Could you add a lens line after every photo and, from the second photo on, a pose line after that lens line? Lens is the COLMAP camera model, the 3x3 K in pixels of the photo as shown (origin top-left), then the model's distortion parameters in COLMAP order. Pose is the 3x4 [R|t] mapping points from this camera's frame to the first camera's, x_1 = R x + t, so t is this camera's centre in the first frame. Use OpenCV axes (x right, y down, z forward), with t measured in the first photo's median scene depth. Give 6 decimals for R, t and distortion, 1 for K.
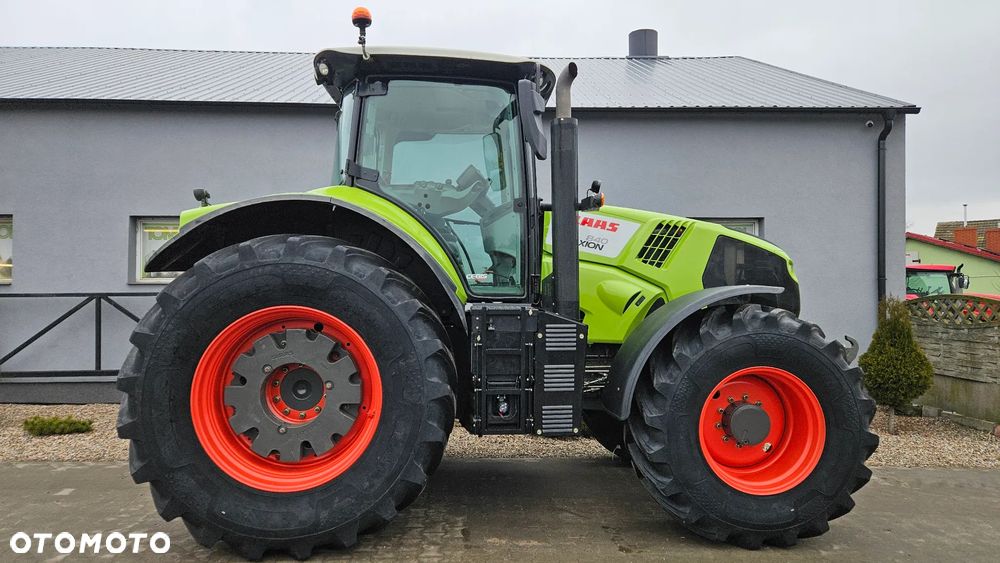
lens RADIAL K [[670.4, 0, 536.9], [0, 670.4, 266.1], [0, 0, 1]] dist [0.075699, -0.031359]
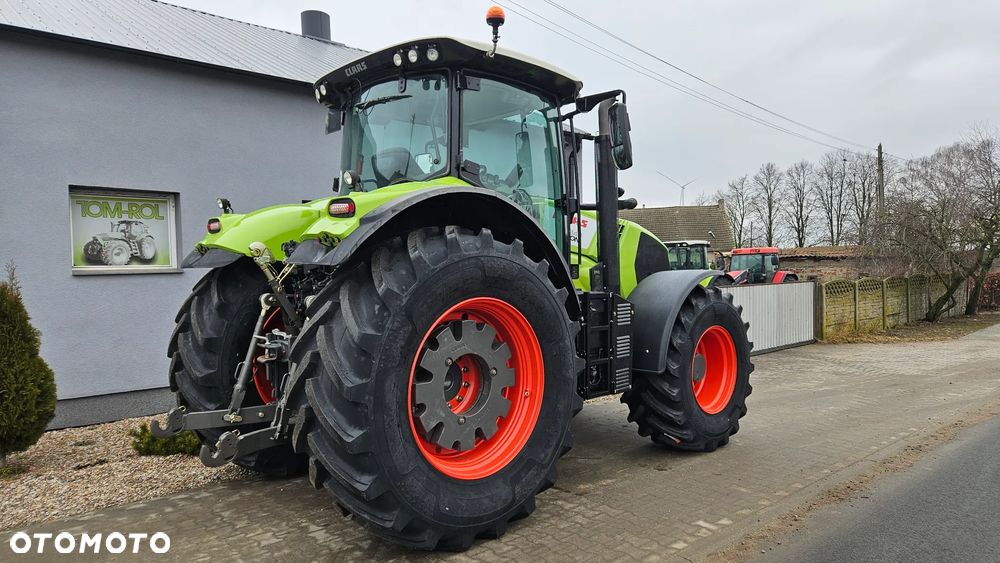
lens RADIAL K [[670.4, 0, 477.3], [0, 670.4, 273.9], [0, 0, 1]] dist [0.075699, -0.031359]
pose [[0.764353, -0.020100, 0.644485, -0.981820], [-0.005044, 0.999297, 0.037148, -0.013923], [-0.644779, -0.031645, 0.763714, 0.224720]]
